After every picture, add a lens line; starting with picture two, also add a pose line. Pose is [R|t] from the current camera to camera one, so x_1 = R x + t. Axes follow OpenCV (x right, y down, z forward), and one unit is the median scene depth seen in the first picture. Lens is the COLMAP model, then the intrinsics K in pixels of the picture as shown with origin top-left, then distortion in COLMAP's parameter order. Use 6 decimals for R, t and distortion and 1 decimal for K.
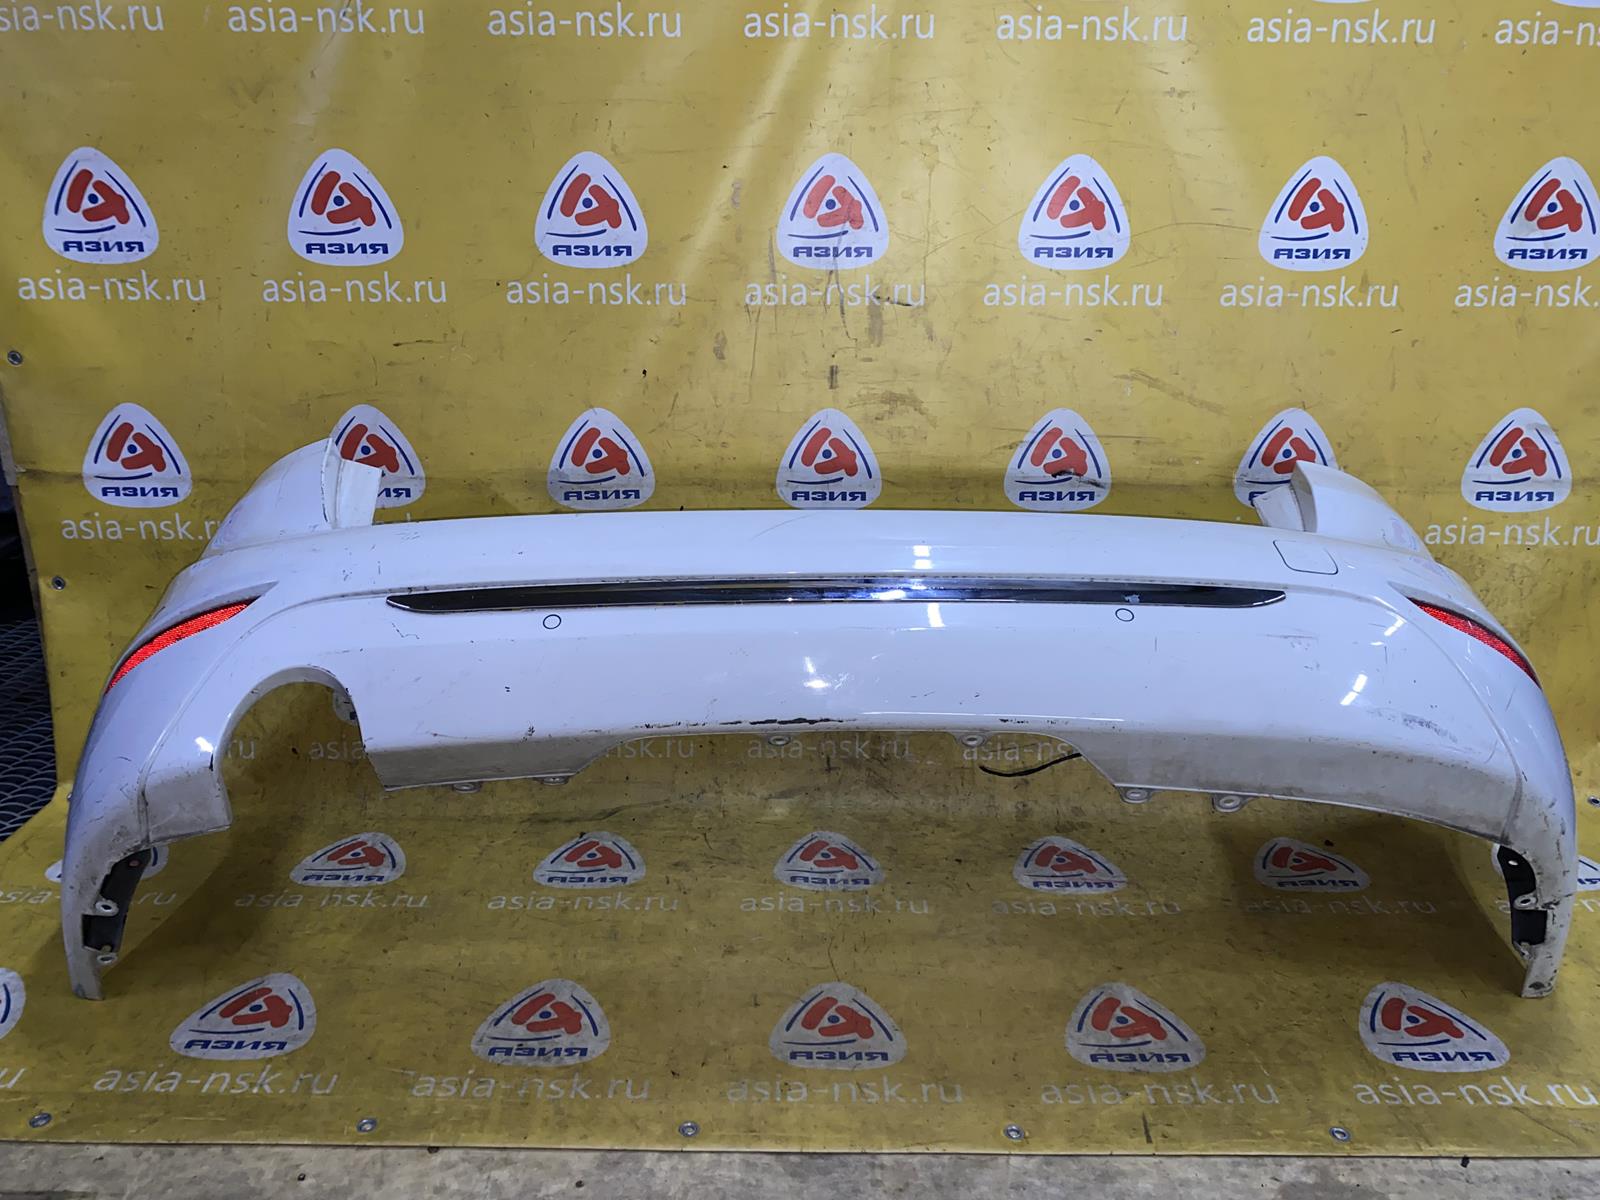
lens RADIAL K [[1219.4, 0, 794.6], [0, 1219.4, 610.5], [0, 0, 1]] dist [0.025912, -0.024245]
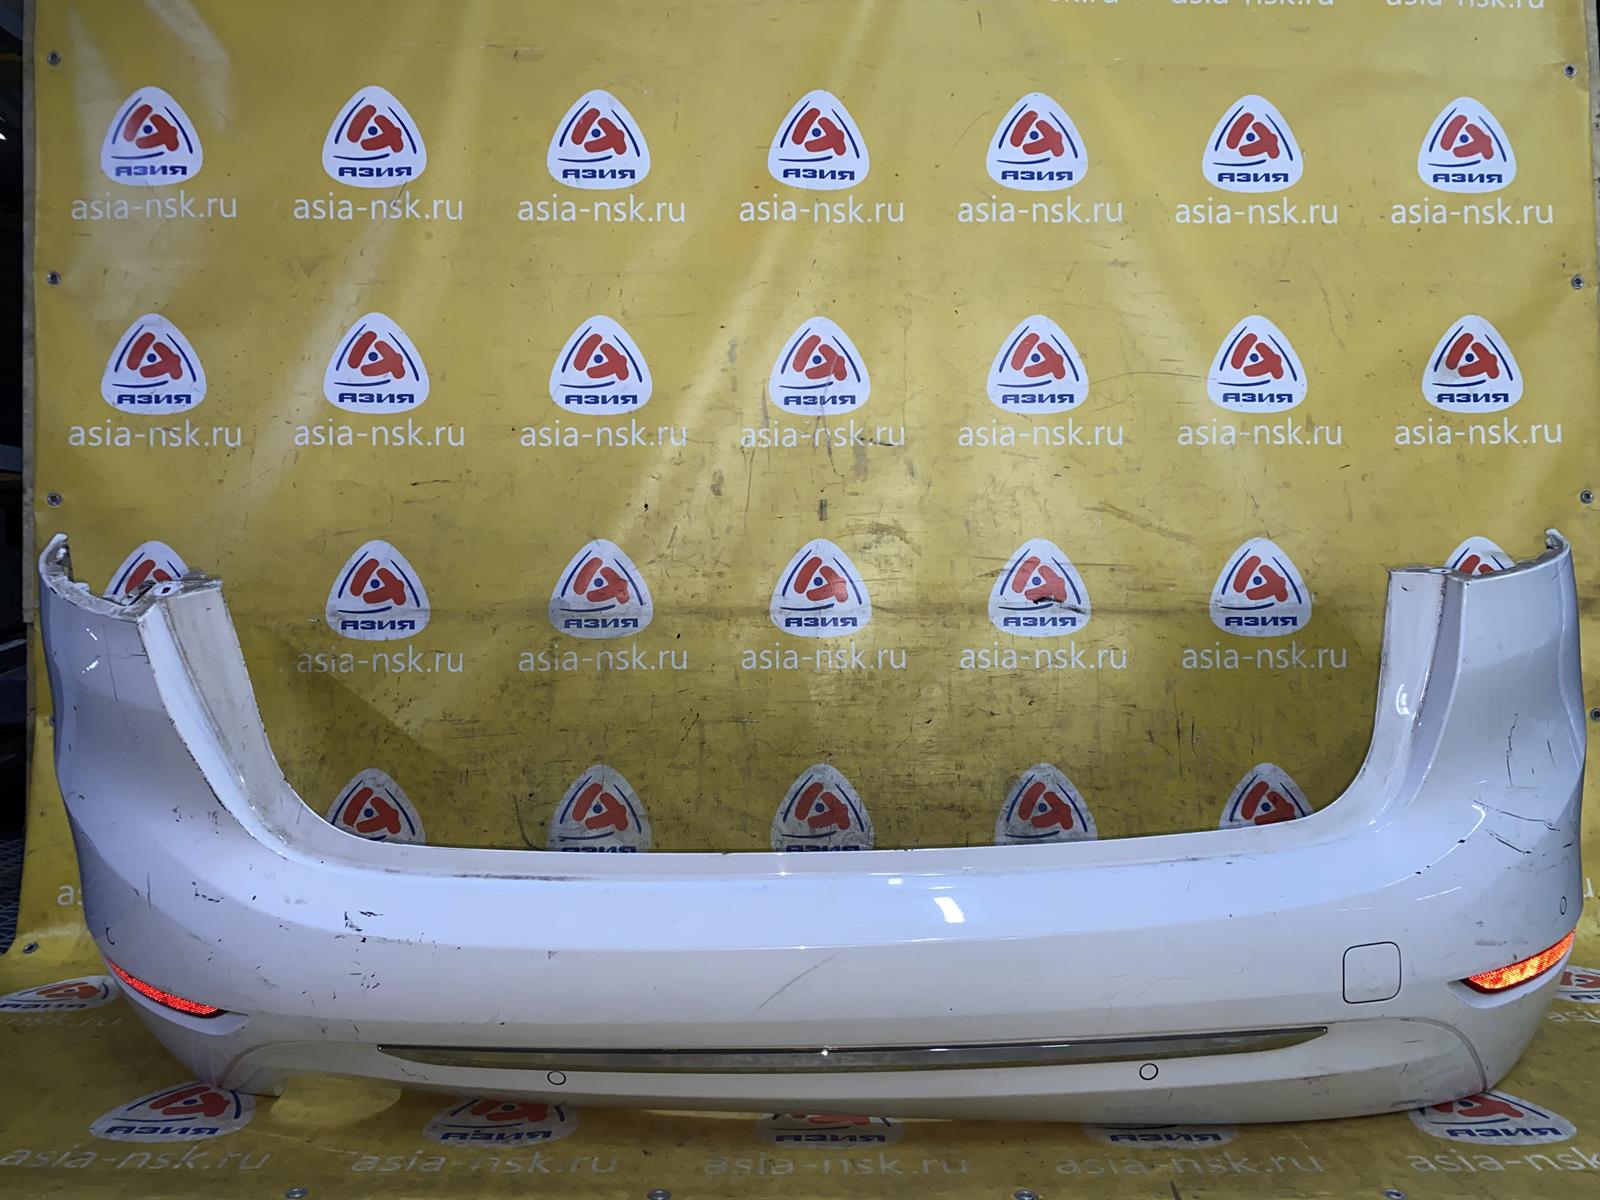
lens RADIAL K [[1219.4, 0, 809.9], [0, 1219.4, 590.2], [0, 0, 1]] dist [0.025912, -0.024245]
pose [[0.999947, -0.010309, 0.000725, 0.019733], [0.010013, 0.949117, -0.314764, 0.215282], [0.002557, 0.314754, 0.949170, 0.014917]]
